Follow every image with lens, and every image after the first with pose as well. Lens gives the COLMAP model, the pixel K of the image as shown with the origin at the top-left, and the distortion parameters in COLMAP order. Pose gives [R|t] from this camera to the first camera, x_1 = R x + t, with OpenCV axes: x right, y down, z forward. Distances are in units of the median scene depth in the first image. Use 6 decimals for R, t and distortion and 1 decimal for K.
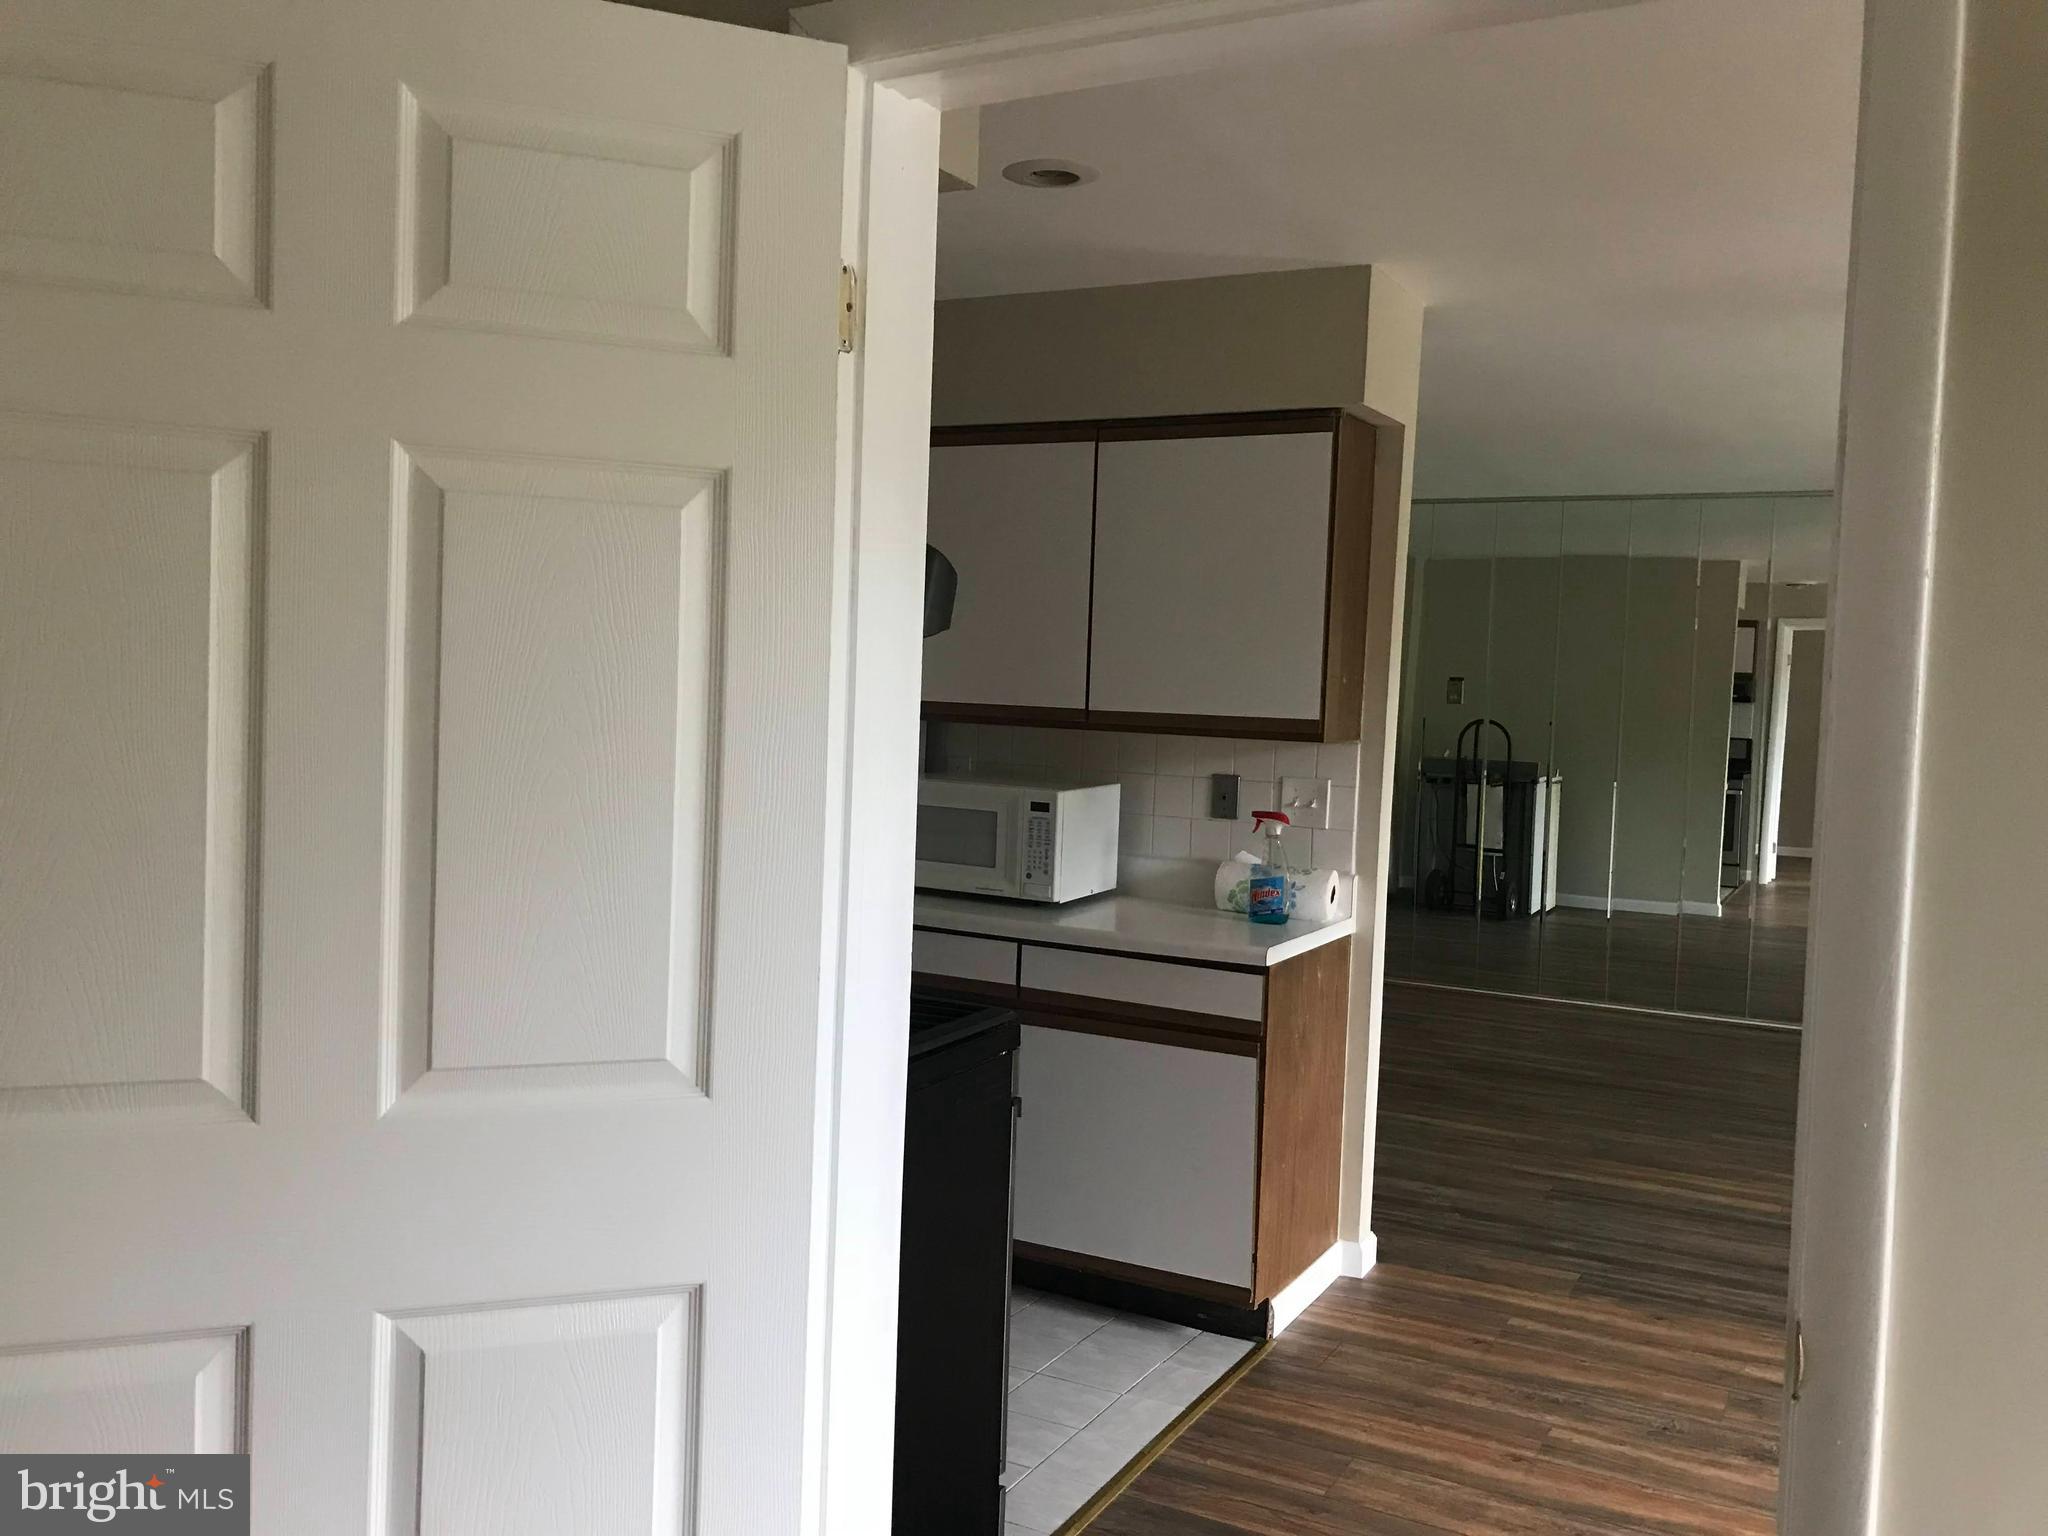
lens RADIAL K [[1686.4, 0, 1019.3], [0, 1686.4, 787.0], [0, 0, 1]] dist [0.043874, -0.046257]
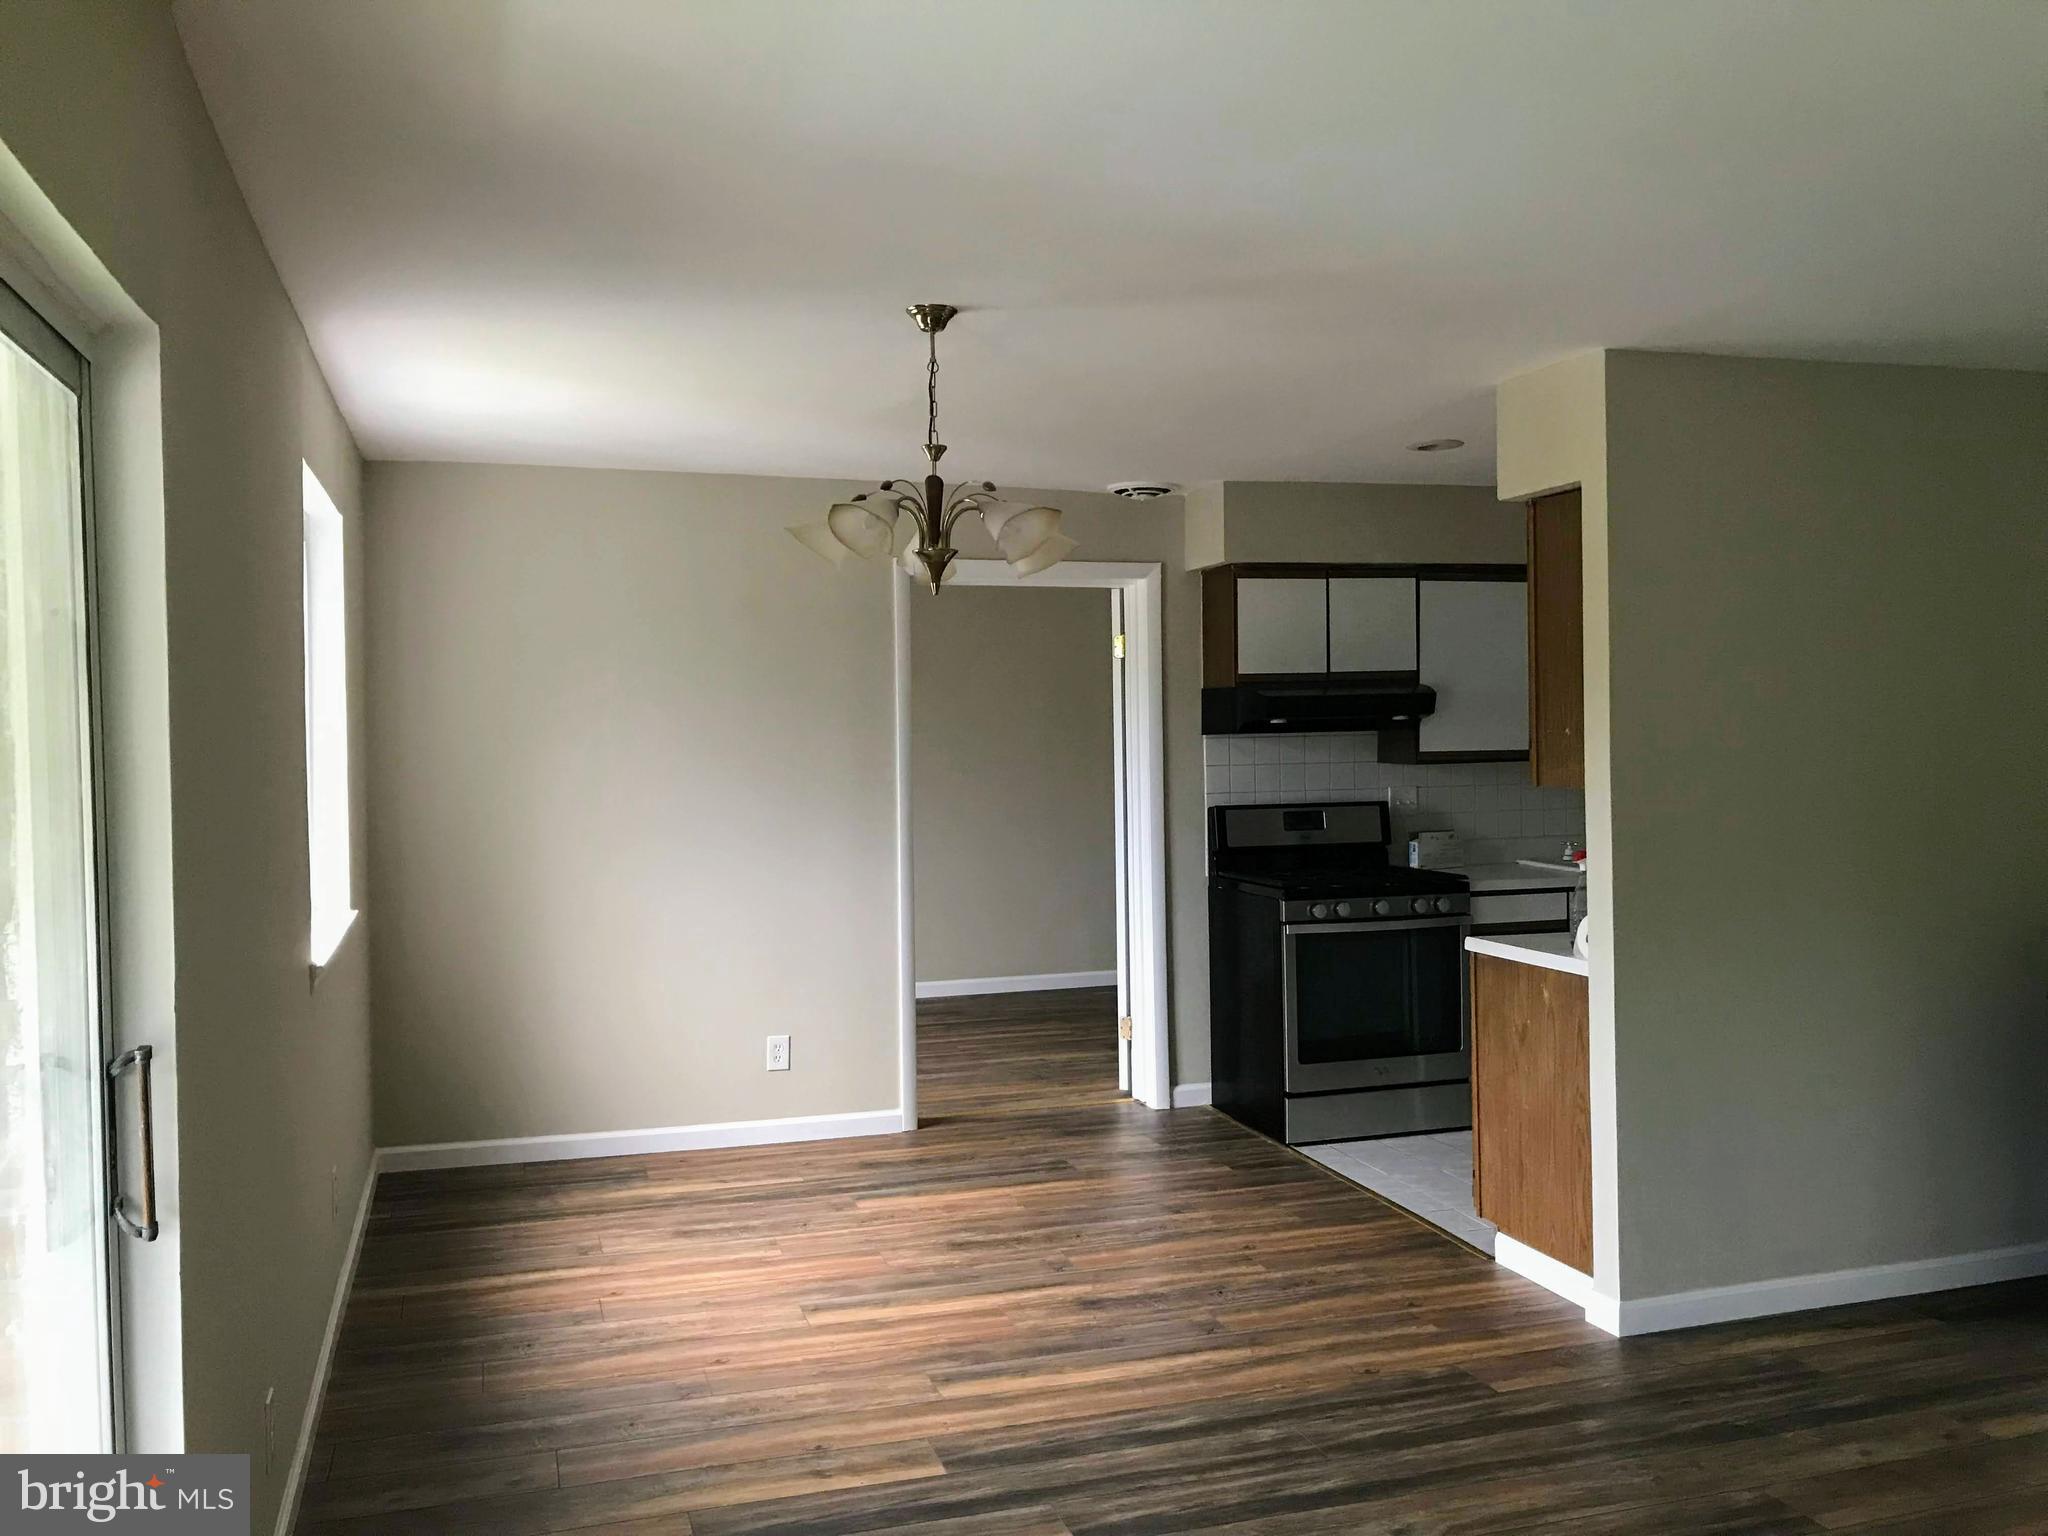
lens RADIAL K [[1686.4, 0, 1014.3], [0, 1686.4, 760.5], [0, 0, 1]] dist [0.043874, -0.046257]
pose [[-0.702825, 0.000283, -0.711363, 1.266492], [-0.041274, 0.998299, 0.041176, -0.078352], [0.710165, 0.058300, -0.701617, 1.576938]]
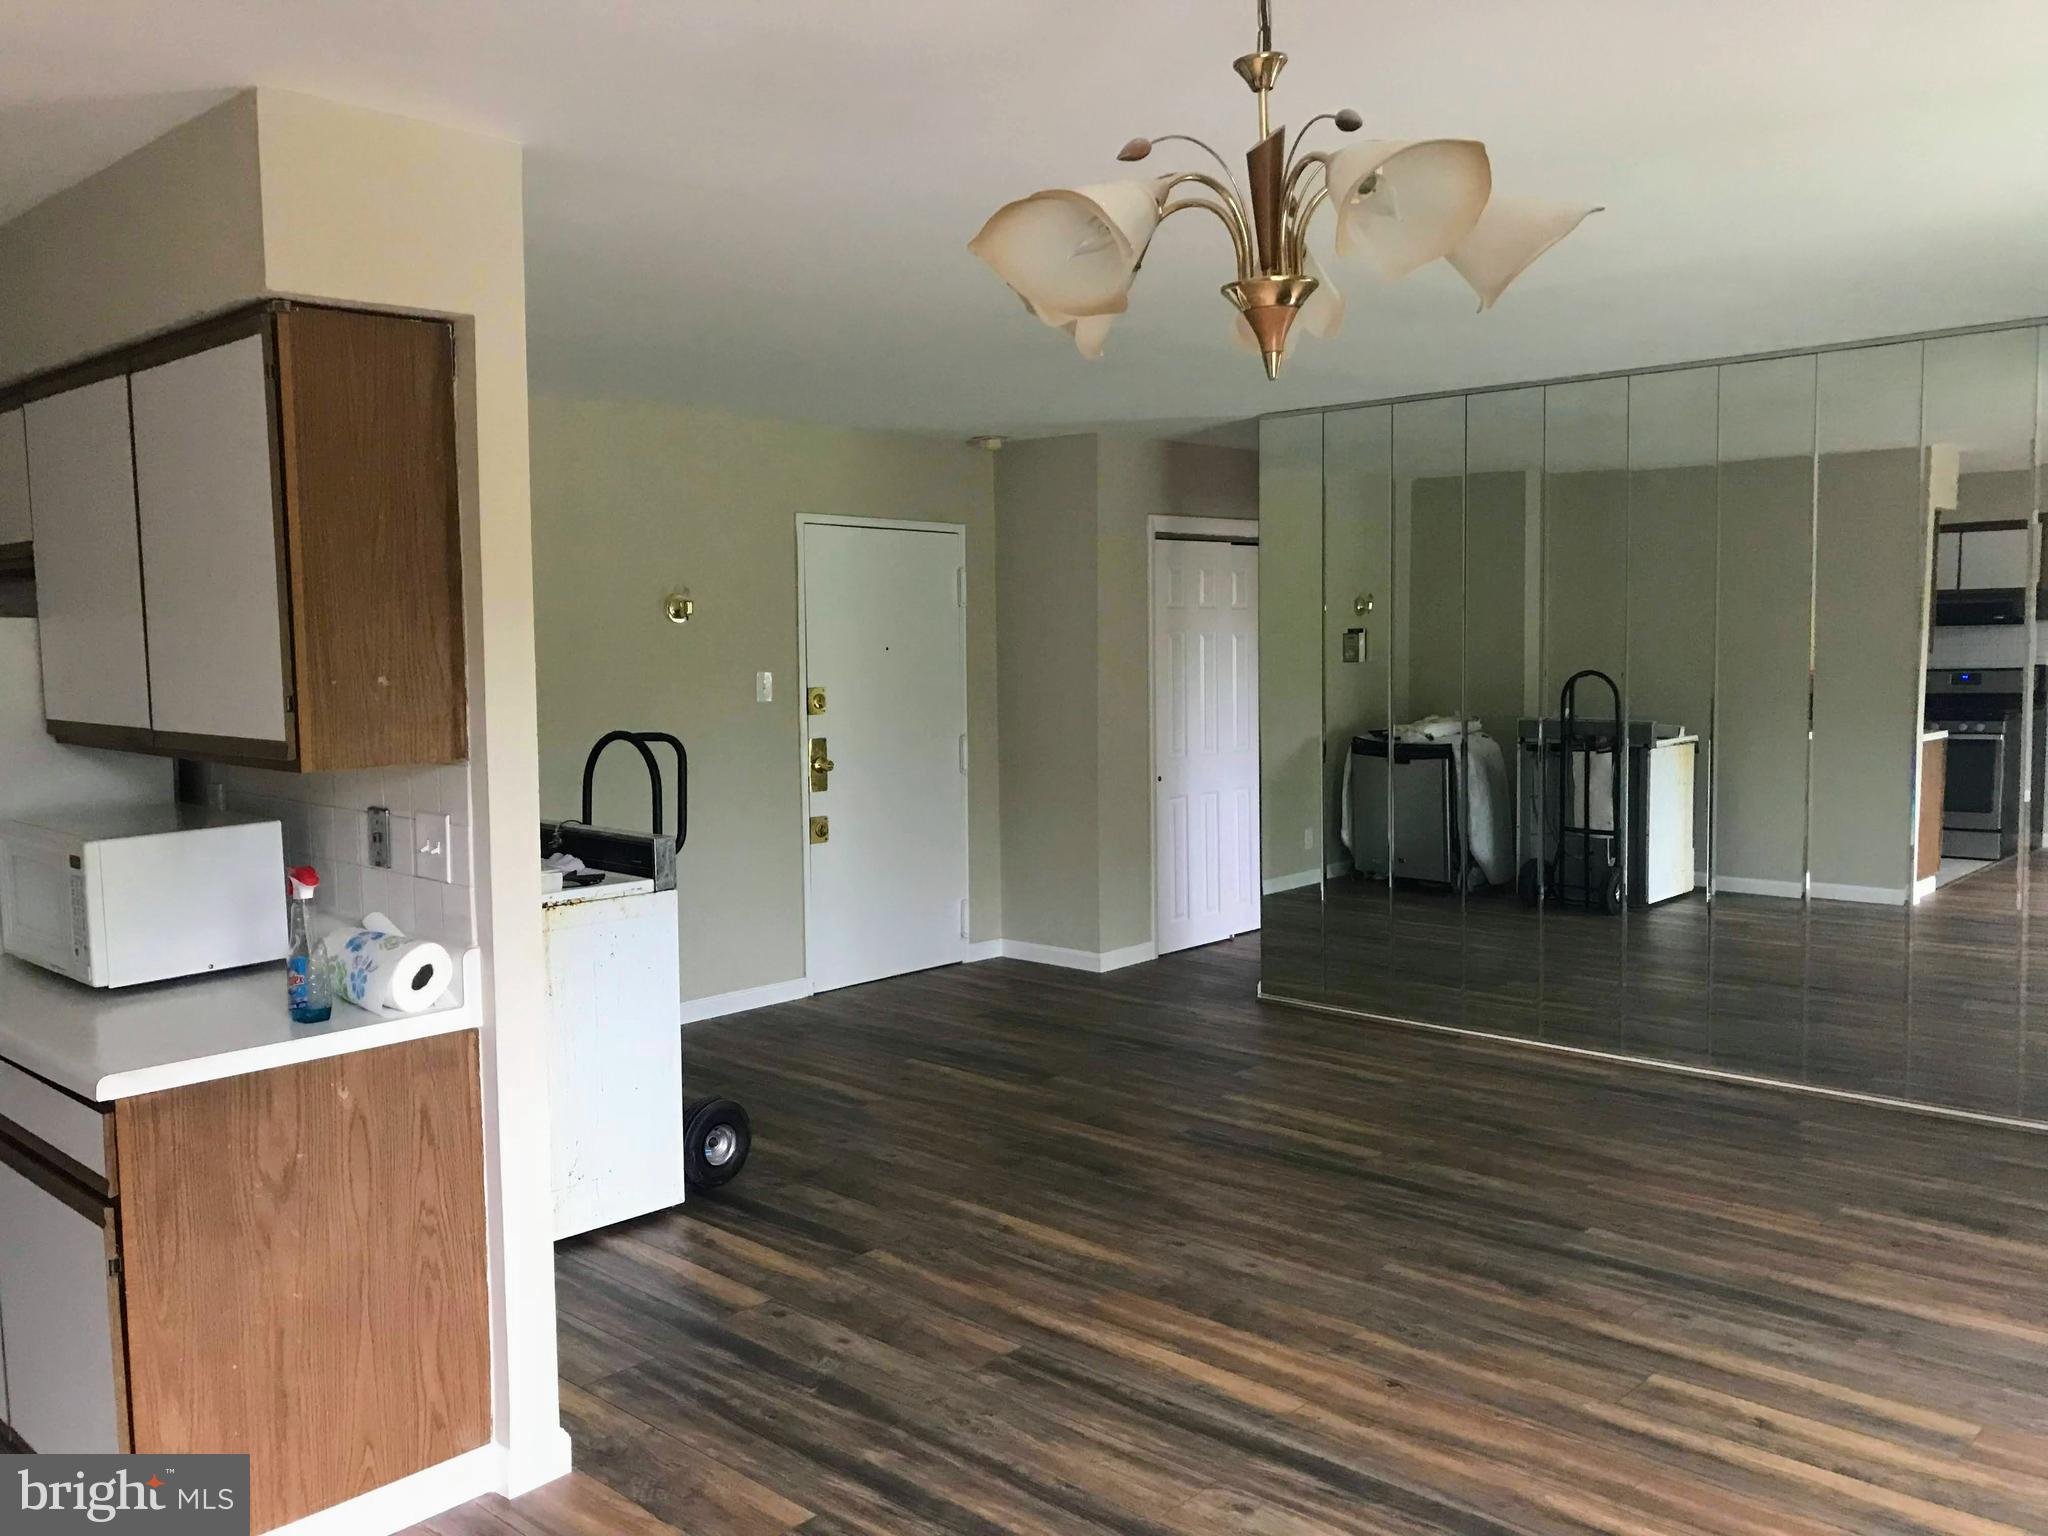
lens RADIAL K [[1686.4, 0, 971.3], [0, 1686.4, 788.3], [0, 0, 1]] dist [0.043874, -0.046257]
pose [[0.958553, -0.024371, -0.283871, 0.659308], [0.033204, 0.999101, 0.026346, -0.029951], [0.282974, -0.034680, 0.958501, 0.399858]]
